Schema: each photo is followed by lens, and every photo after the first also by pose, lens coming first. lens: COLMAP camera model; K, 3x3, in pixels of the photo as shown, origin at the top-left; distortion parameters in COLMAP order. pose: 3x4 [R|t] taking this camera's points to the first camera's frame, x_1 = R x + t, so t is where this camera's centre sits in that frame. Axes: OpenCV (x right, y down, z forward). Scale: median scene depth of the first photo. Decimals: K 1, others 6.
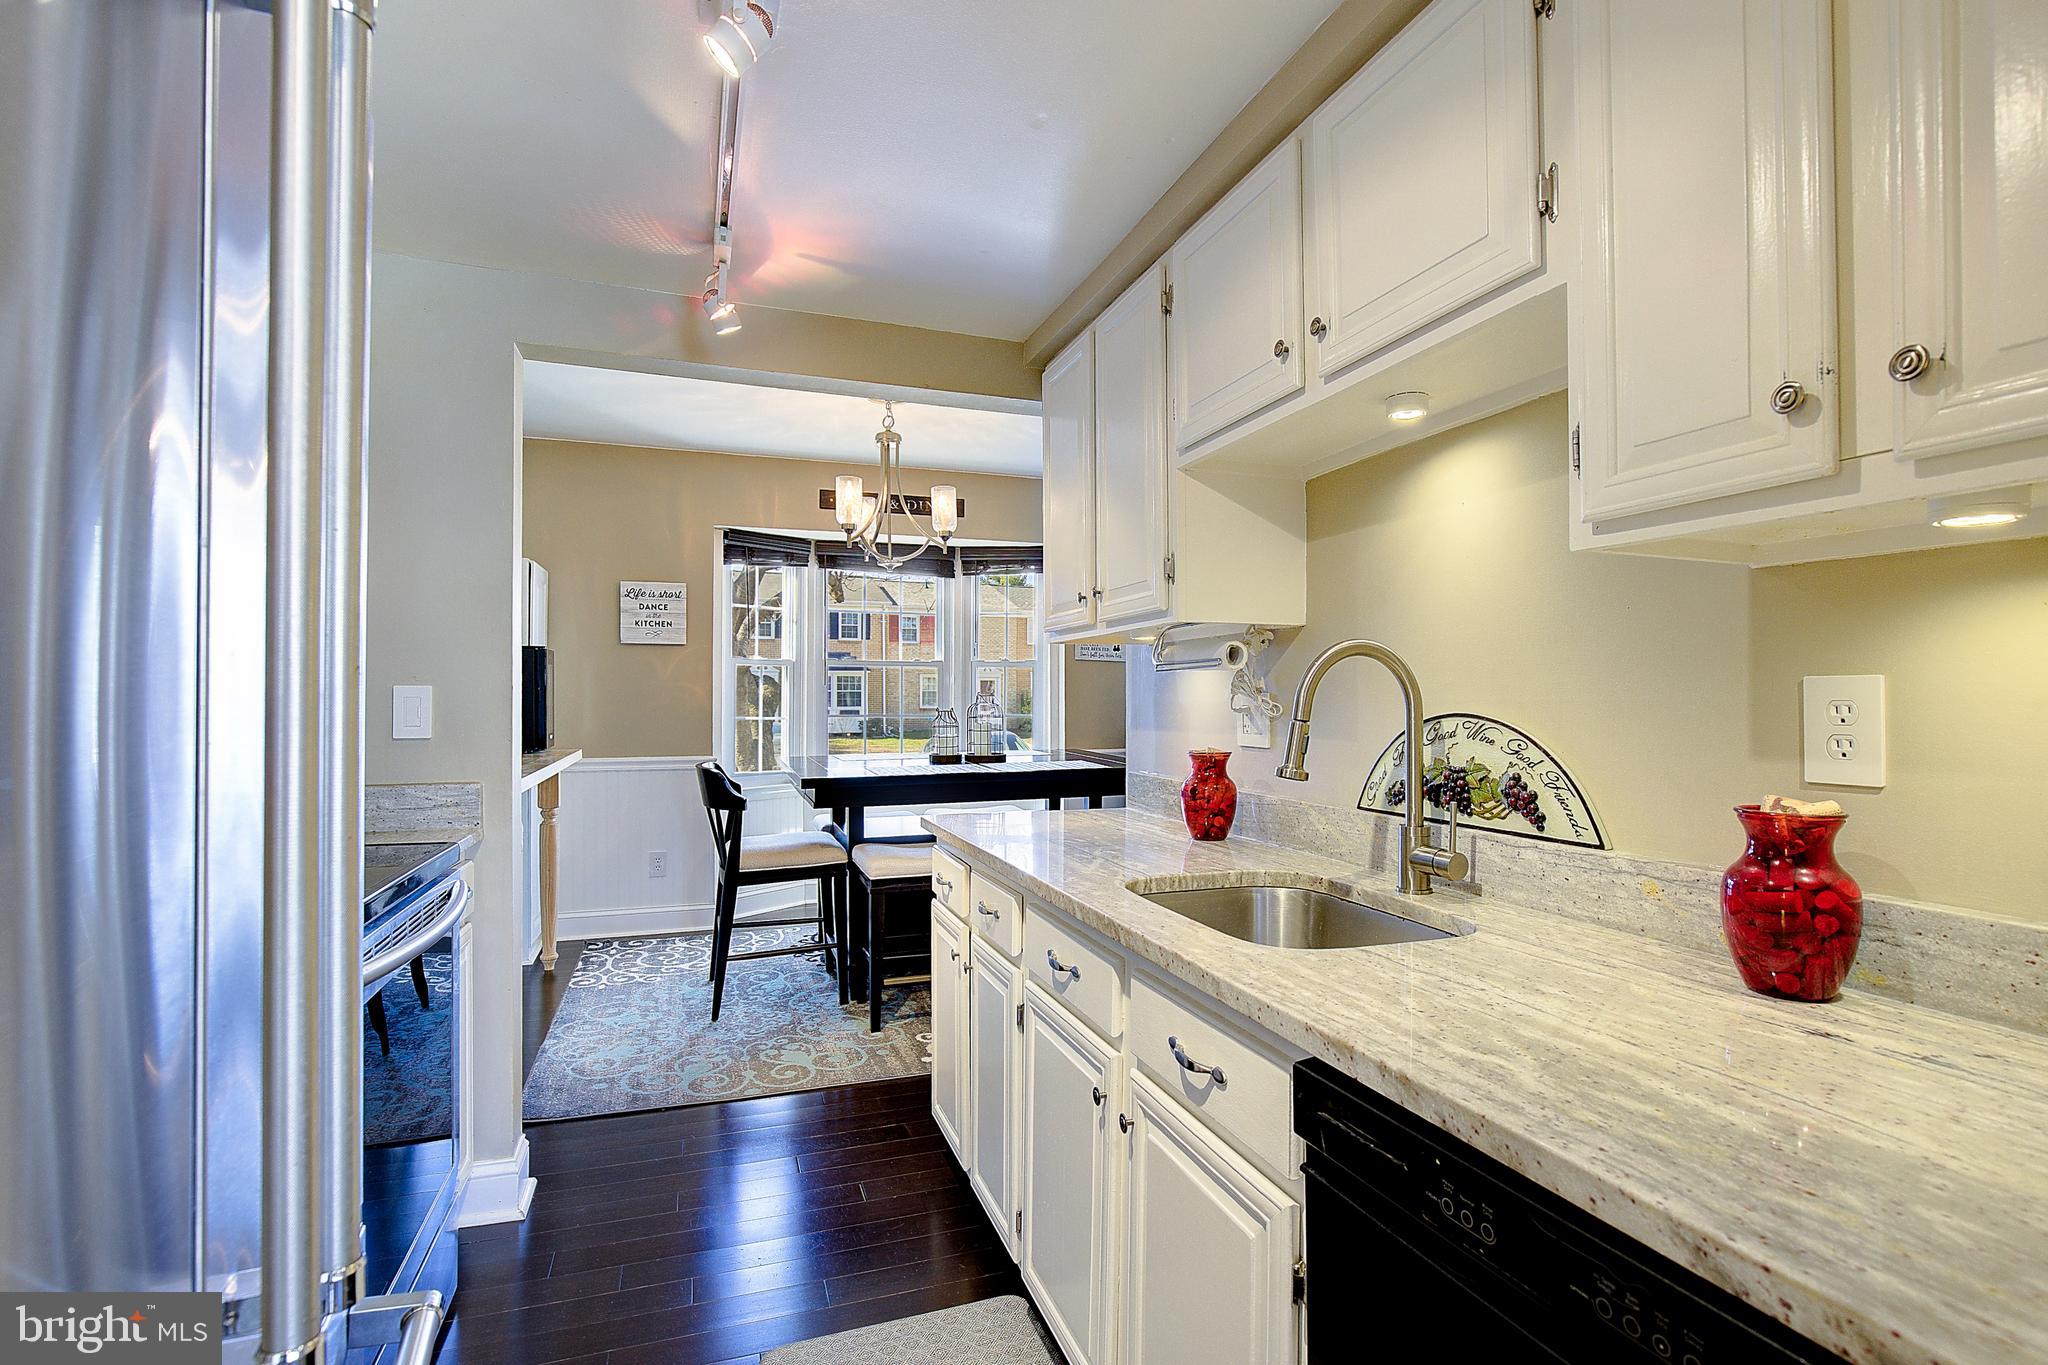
lens RADIAL K [[945.4, 0, 1056.3], [0, 945.4, 688.1], [0, 0, 1]] dist [-0.036212, 0.010311]
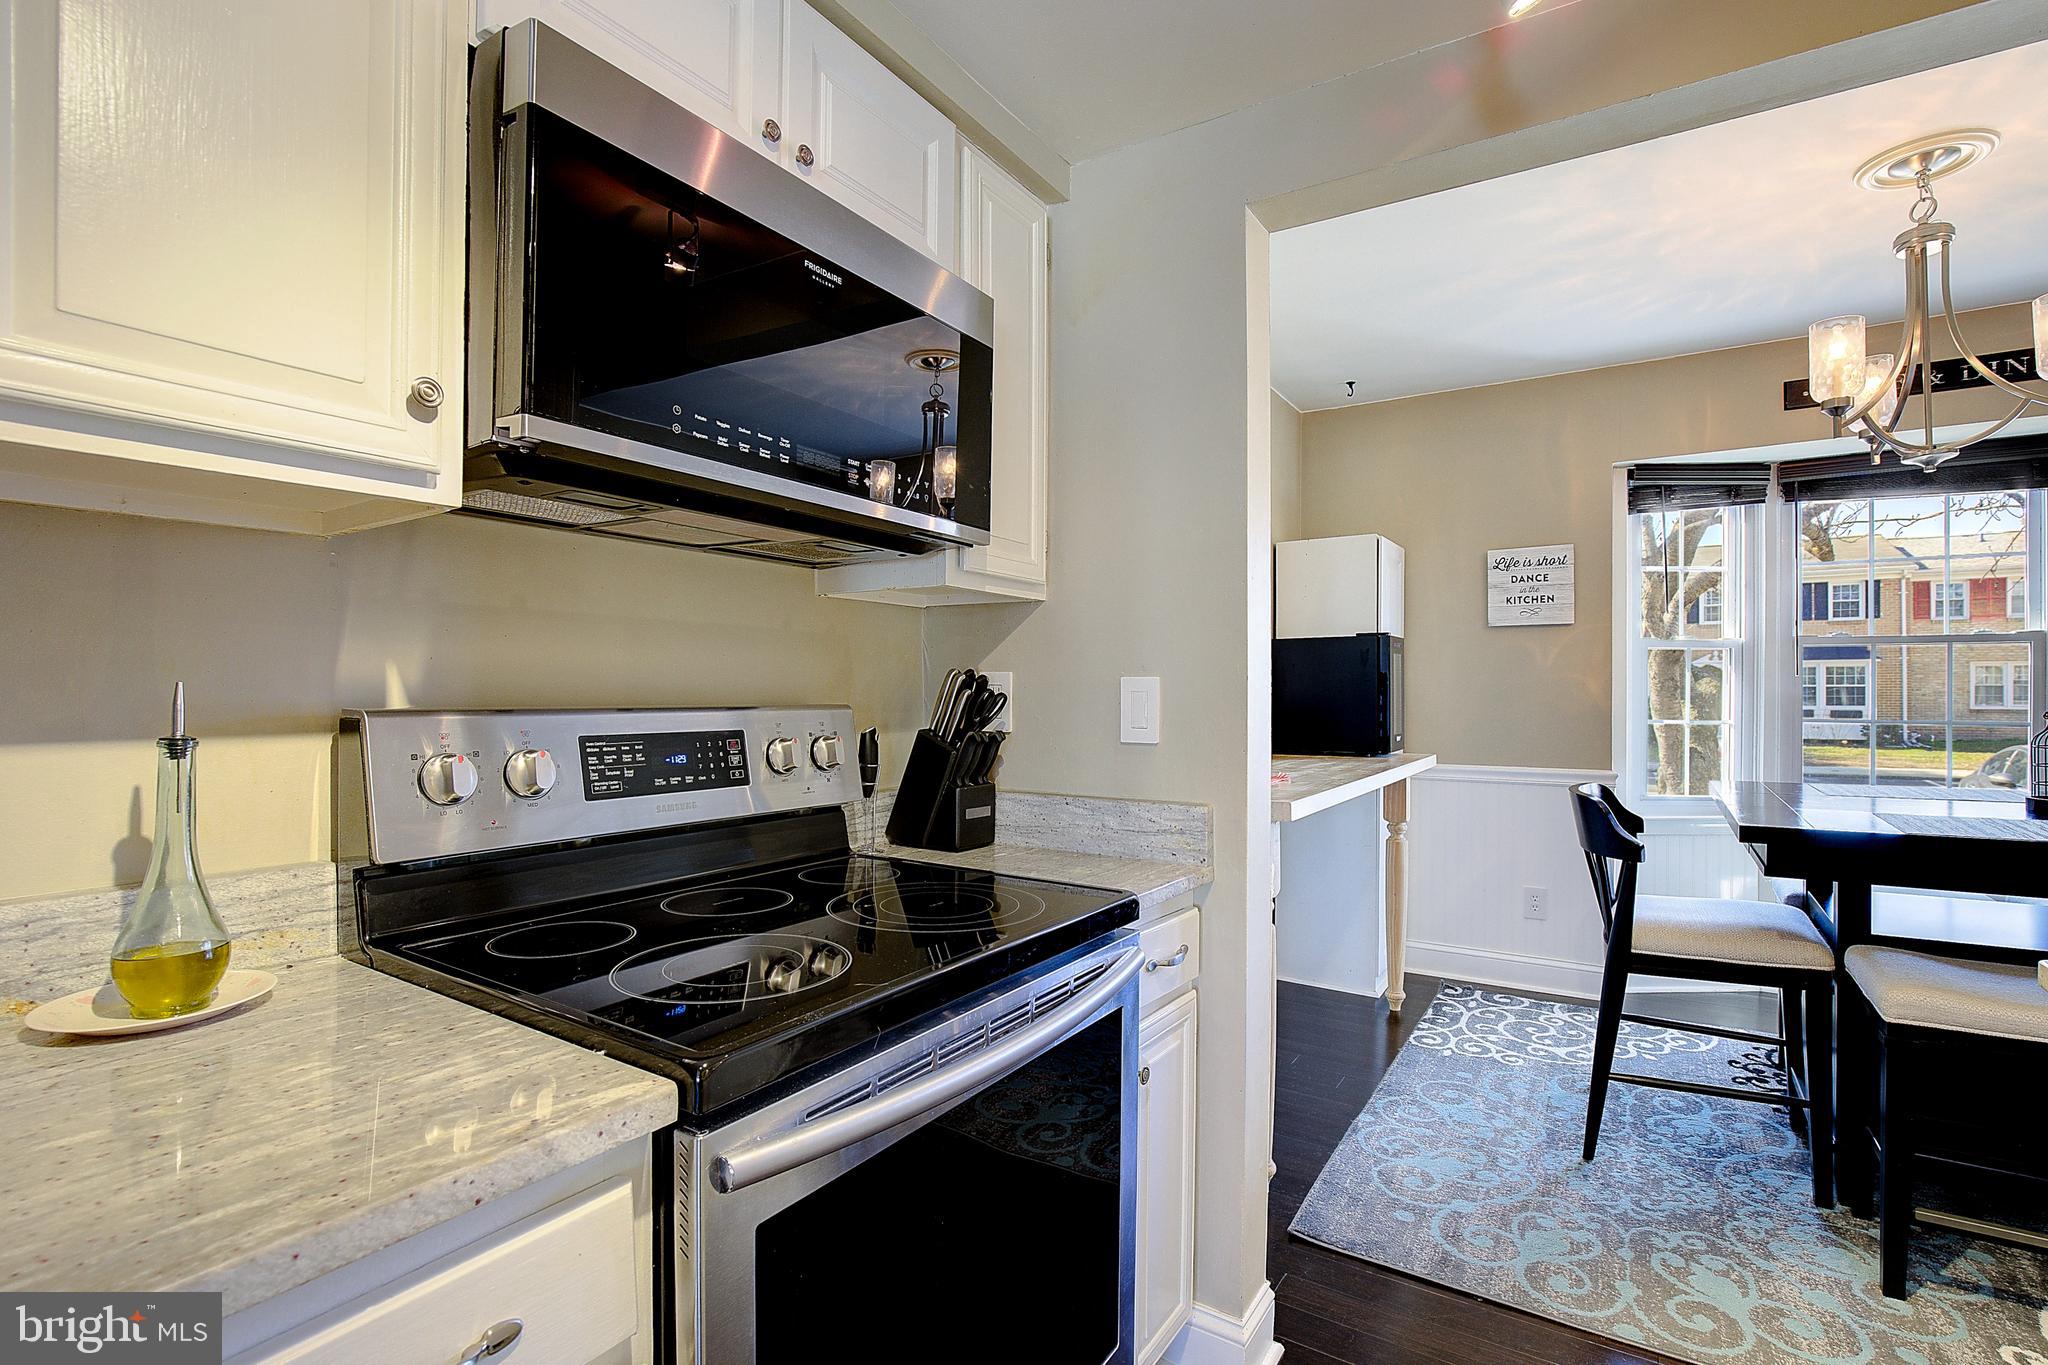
lens RADIAL K [[954.4, 0, 1023.5], [0, 954.4, 691.7], [0, 0, 1]] dist [-0.043808, 0.014966]
pose [[0.590138, 0.001201, -0.807302, -0.045222], [0.005569, 0.999969, 0.005559, 0.002545], [0.807283, -0.007777, 0.590113, 0.217408]]
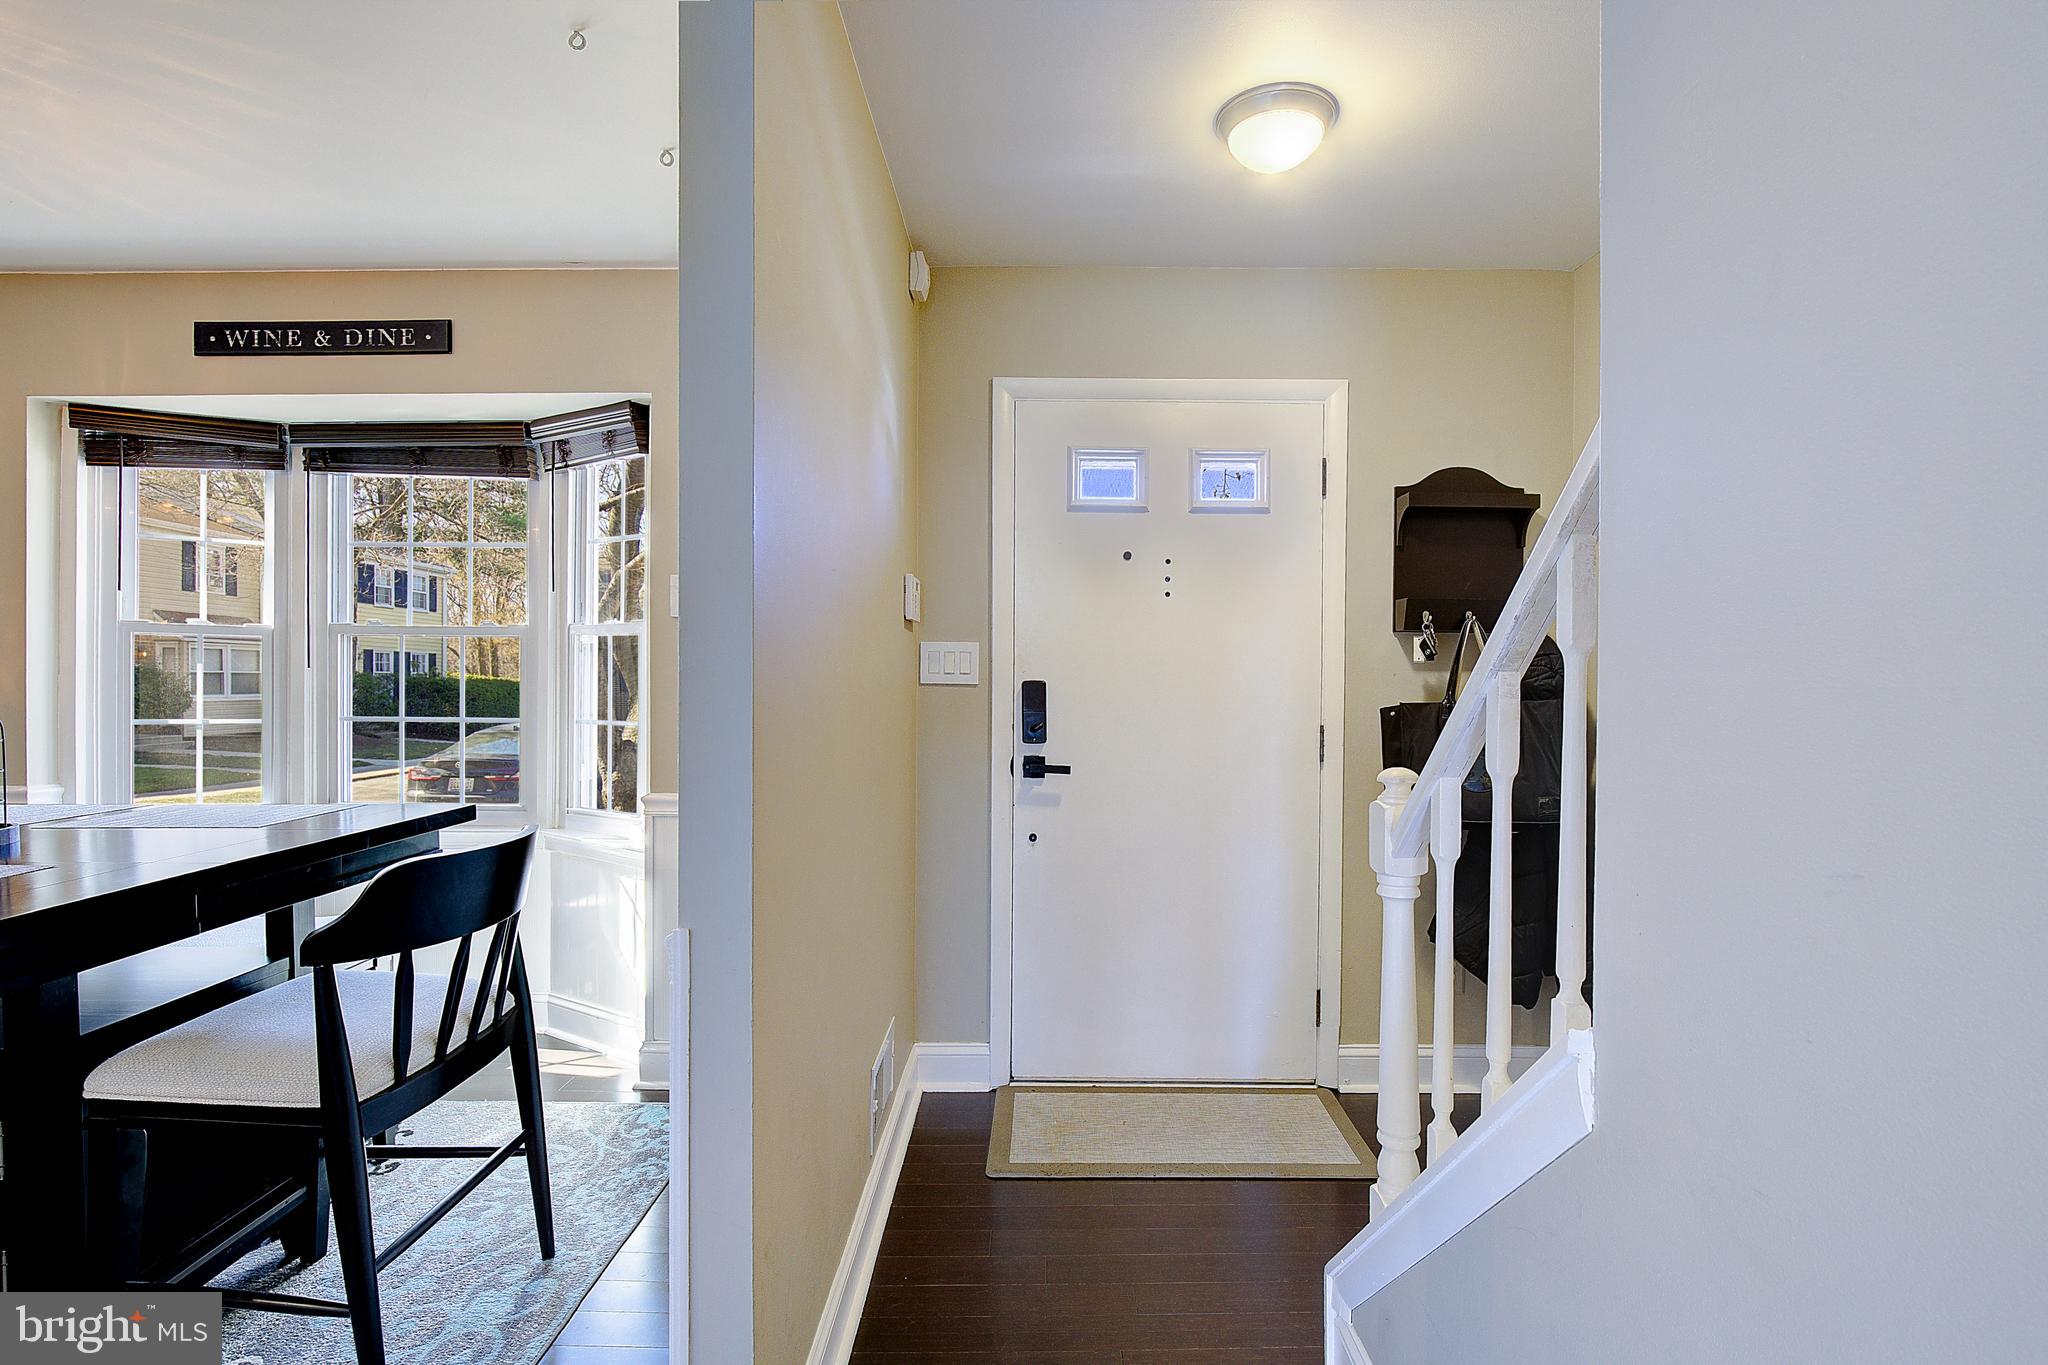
lens RADIAL K [[941.7, 0, 1043.9], [0, 941.7, 687.0], [0, 0, 1]] dist [-0.017848, 0.000359]
pose [[0.935865, 0.003872, -0.352337, 0.540885], [0.002667, 0.999833, 0.018070, 0.000432], [0.352348, -0.017851, 0.935699, 0.824586]]
